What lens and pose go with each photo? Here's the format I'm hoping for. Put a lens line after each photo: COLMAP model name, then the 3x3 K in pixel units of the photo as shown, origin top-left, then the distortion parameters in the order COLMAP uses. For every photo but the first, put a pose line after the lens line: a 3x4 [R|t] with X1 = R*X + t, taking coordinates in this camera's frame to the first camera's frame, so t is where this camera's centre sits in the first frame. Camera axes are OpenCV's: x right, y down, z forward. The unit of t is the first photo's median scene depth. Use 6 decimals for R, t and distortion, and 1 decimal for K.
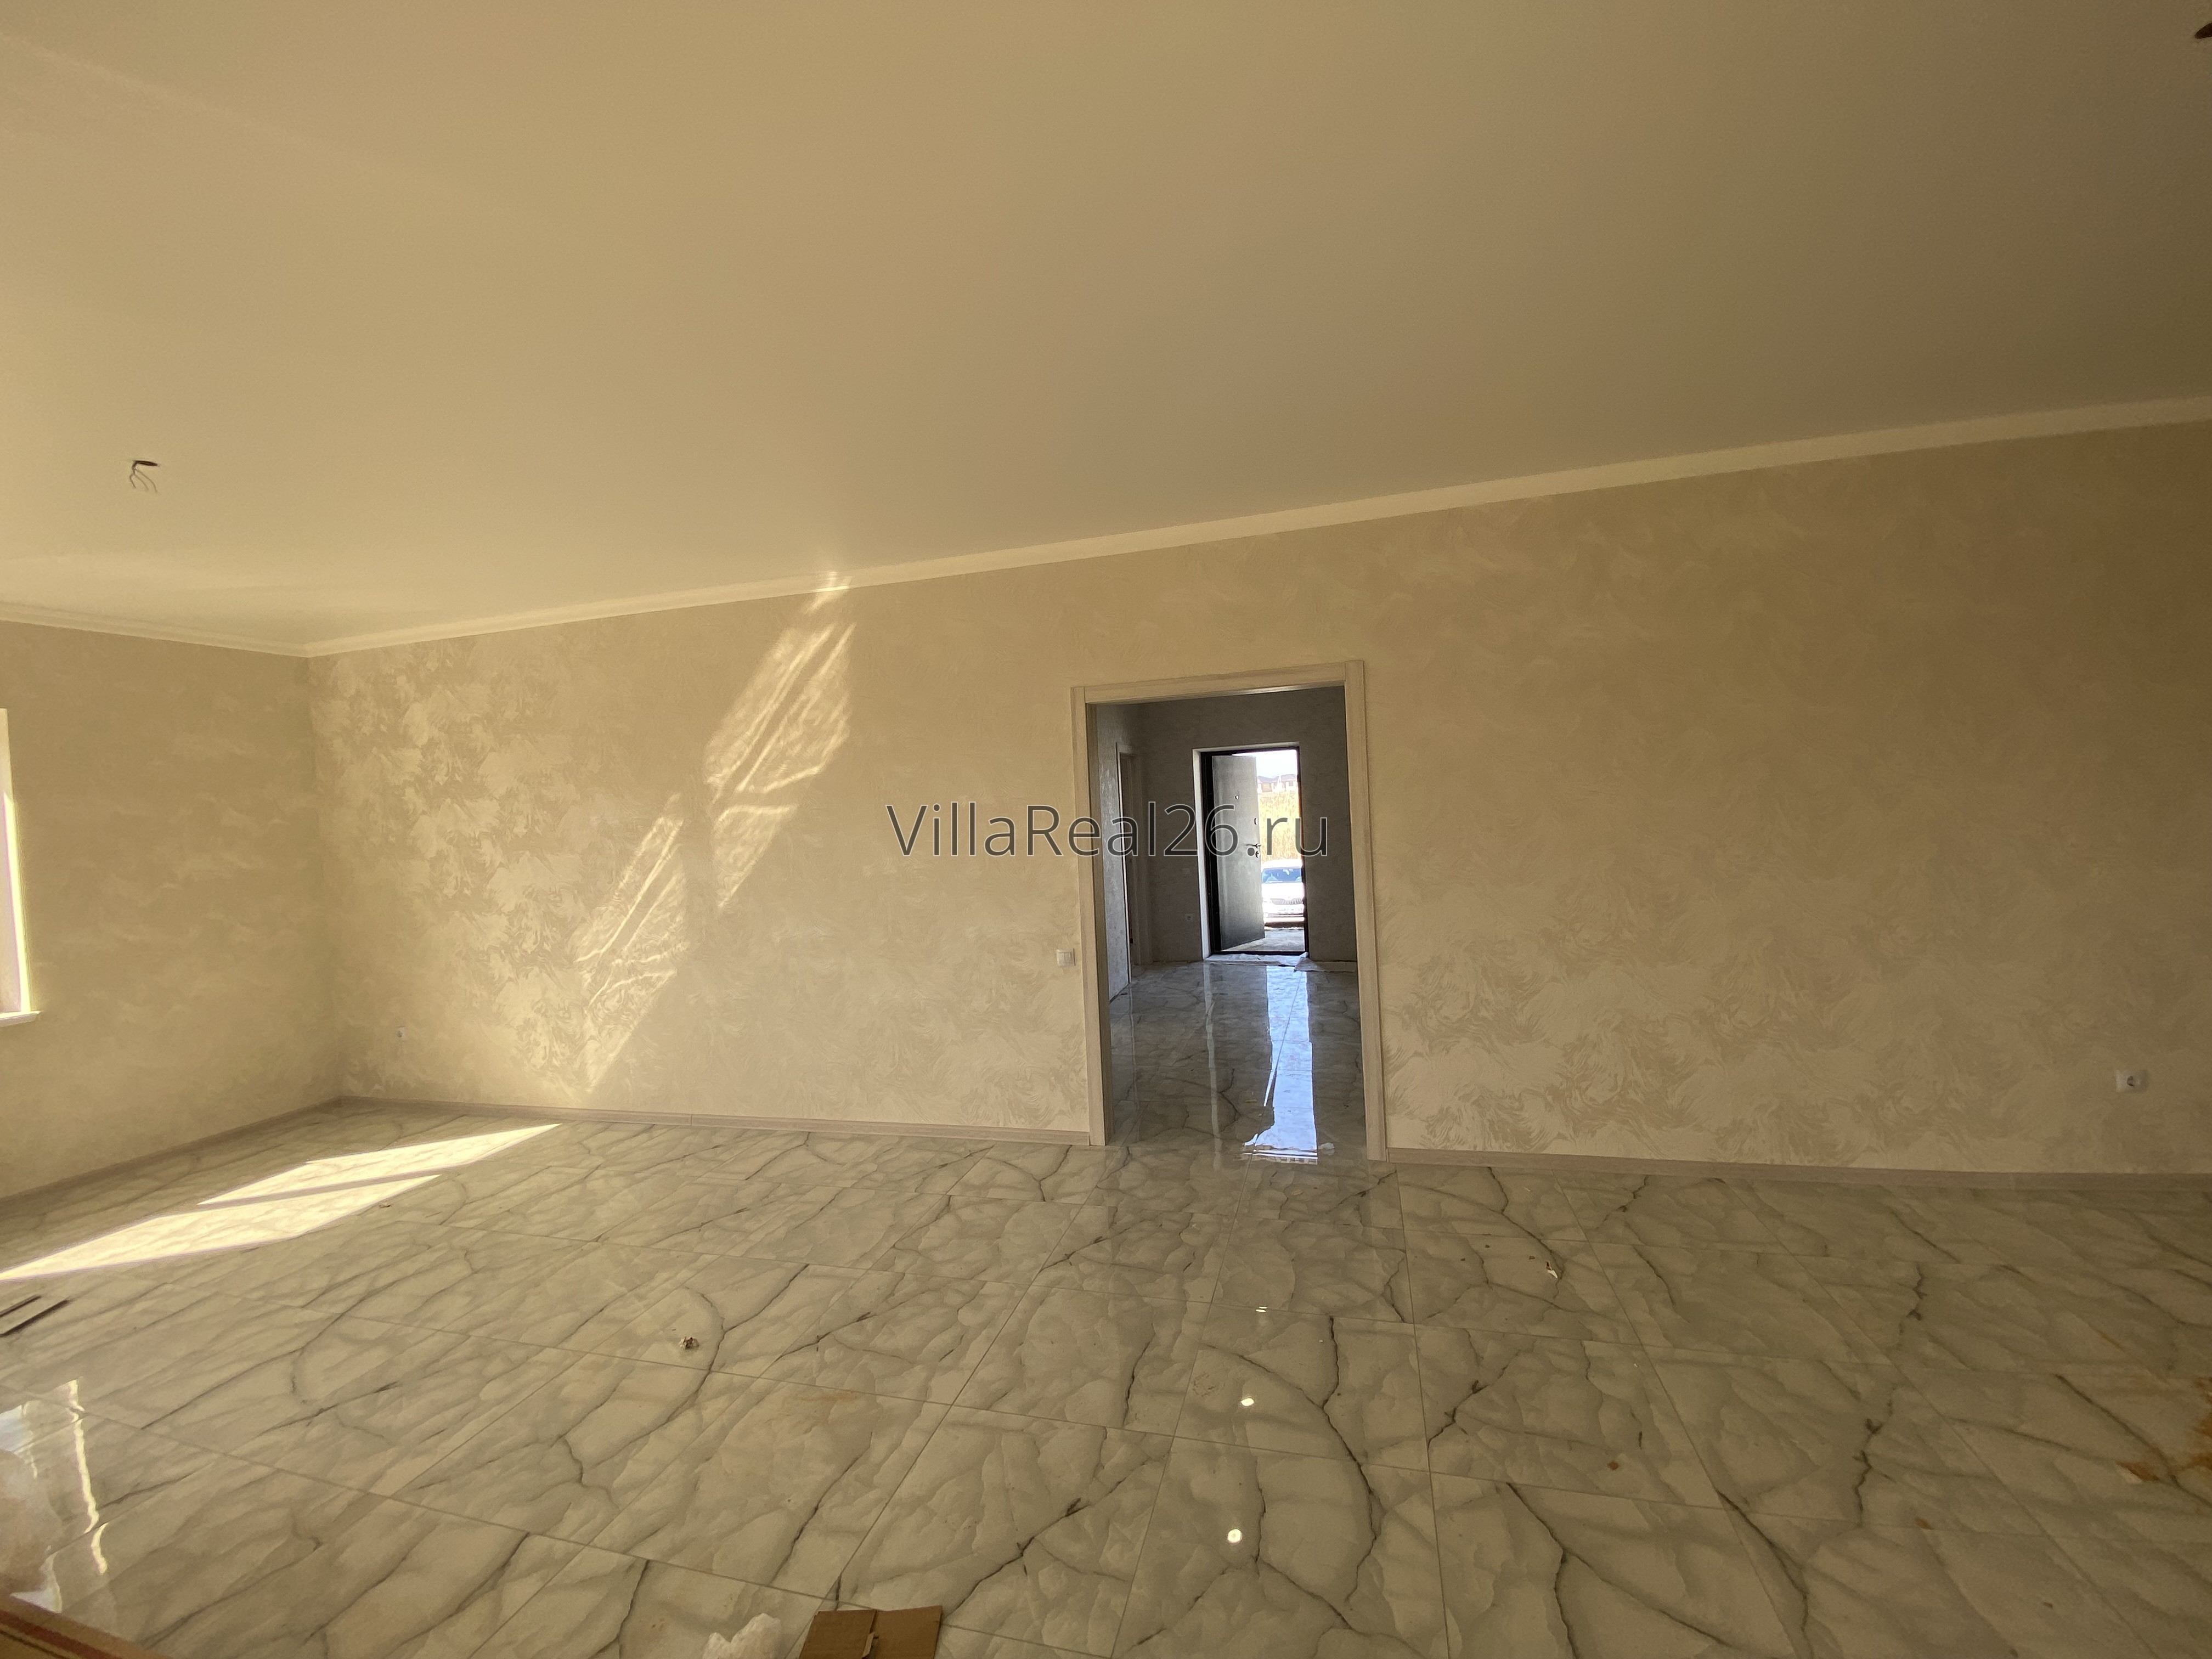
lens RADIAL K [[896.4, 0, 1106.0], [0, 896.4, 829.5], [0, 0, 1]] dist [0.018172, -0.019771]
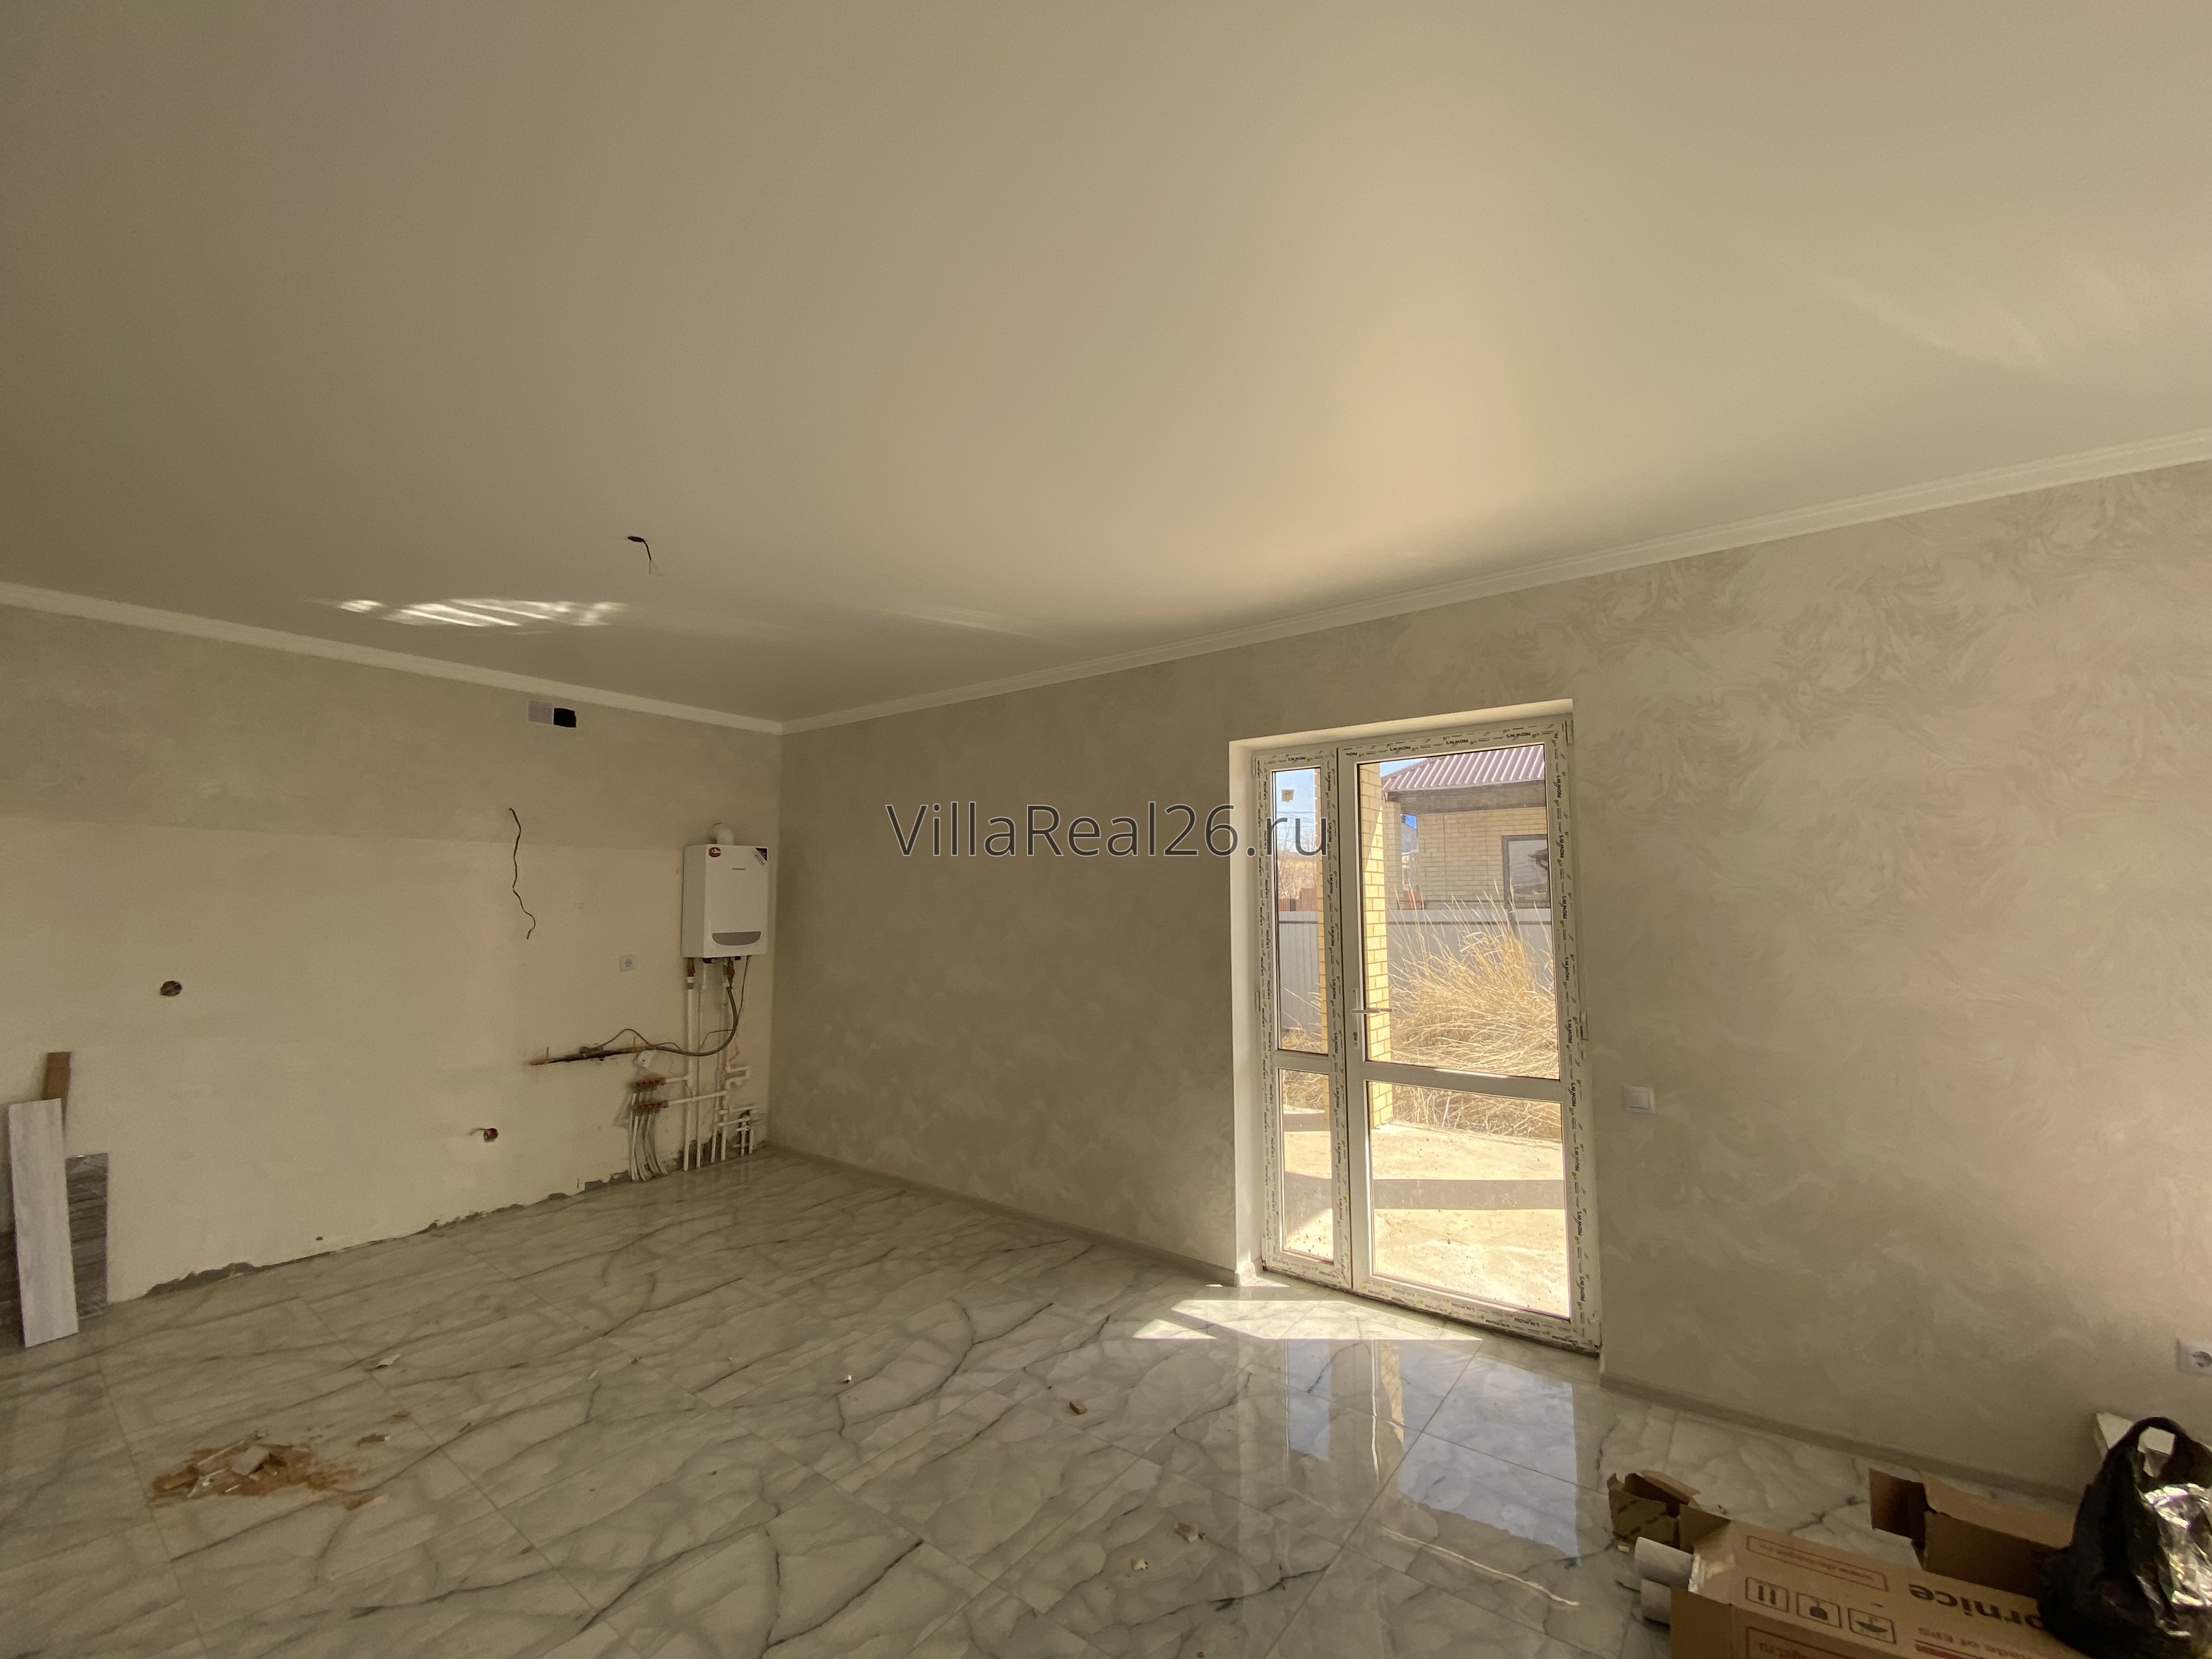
lens RADIAL K [[896.4, 0, 1106.0], [0, 896.4, 829.5], [0, 0, 1]] dist [0.018172, -0.019771]
pose [[-0.928580, 0.085504, 0.361148, -0.121559], [0.060929, 0.995017, -0.078918, -0.011690], [-0.366097, -0.051277, -0.929163, 0.745203]]
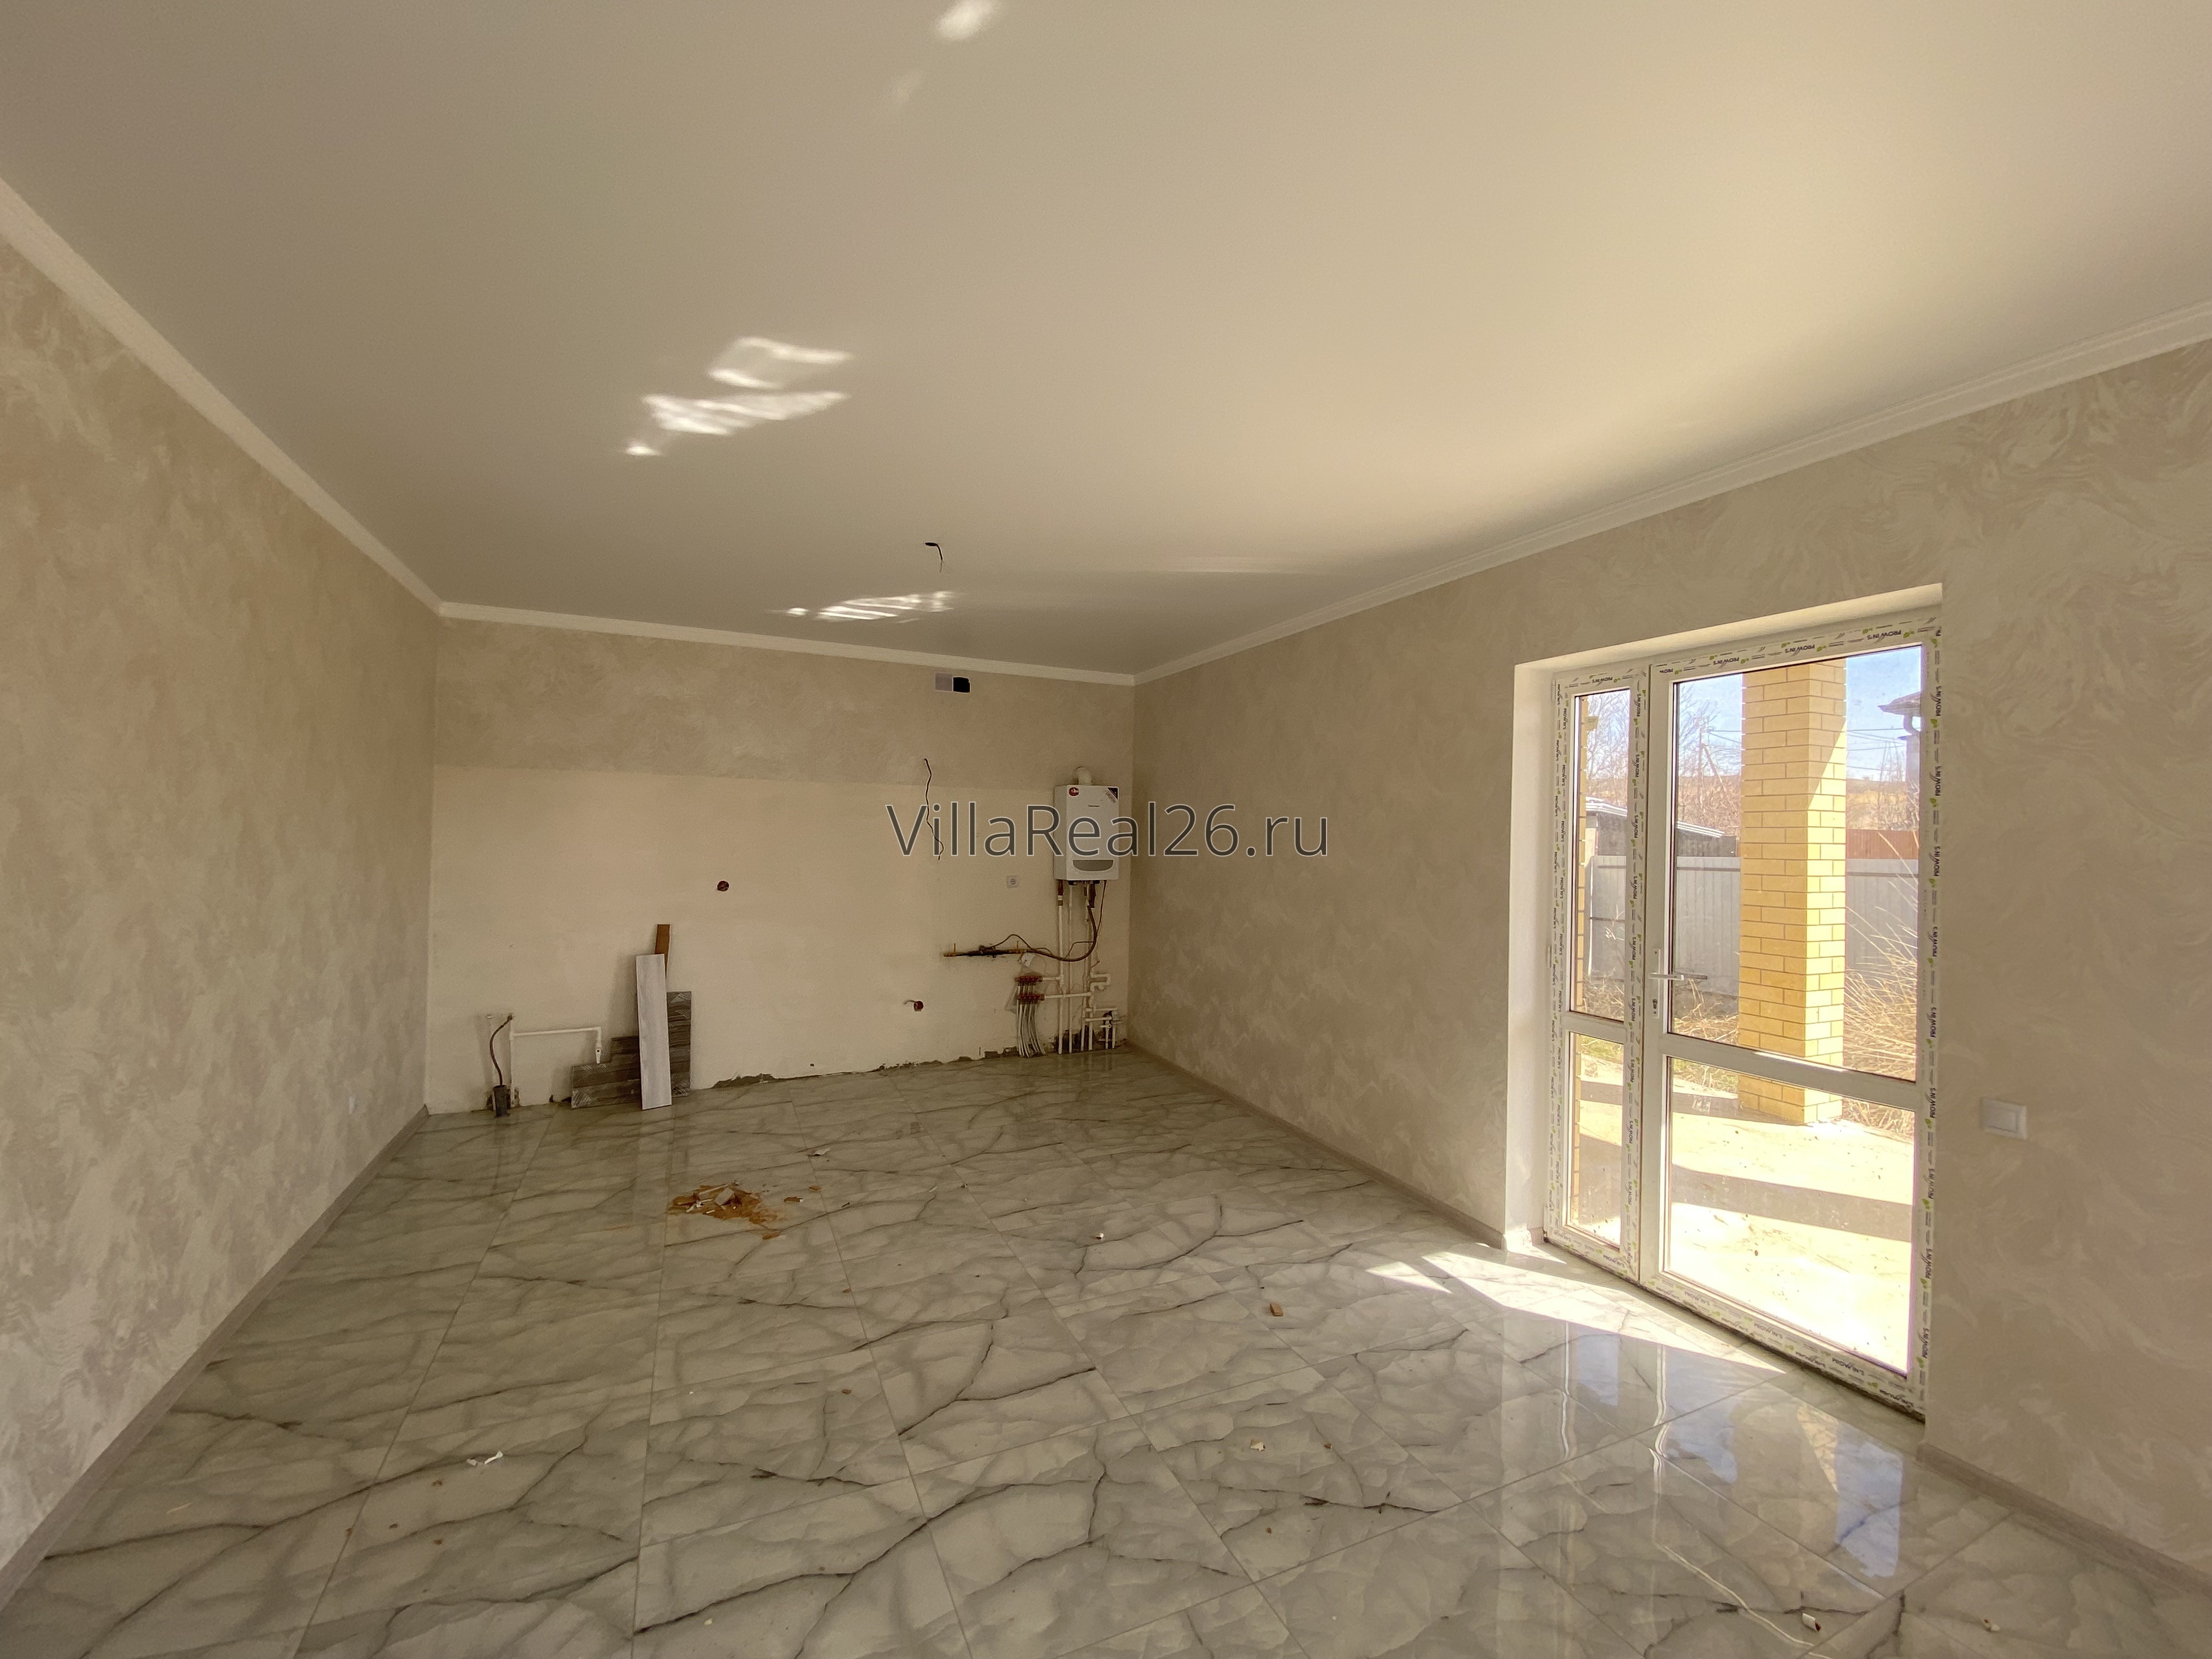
lens RADIAL K [[896.4, 0, 1106.0], [0, 896.4, 829.5], [0, 0, 1]] dist [0.018172, -0.019771]
pose [[-0.639040, 0.045039, 0.767854, -0.290138], [0.035921, 0.998942, -0.028698, -0.006560], [-0.768334, 0.009243, -0.639982, 0.676712]]
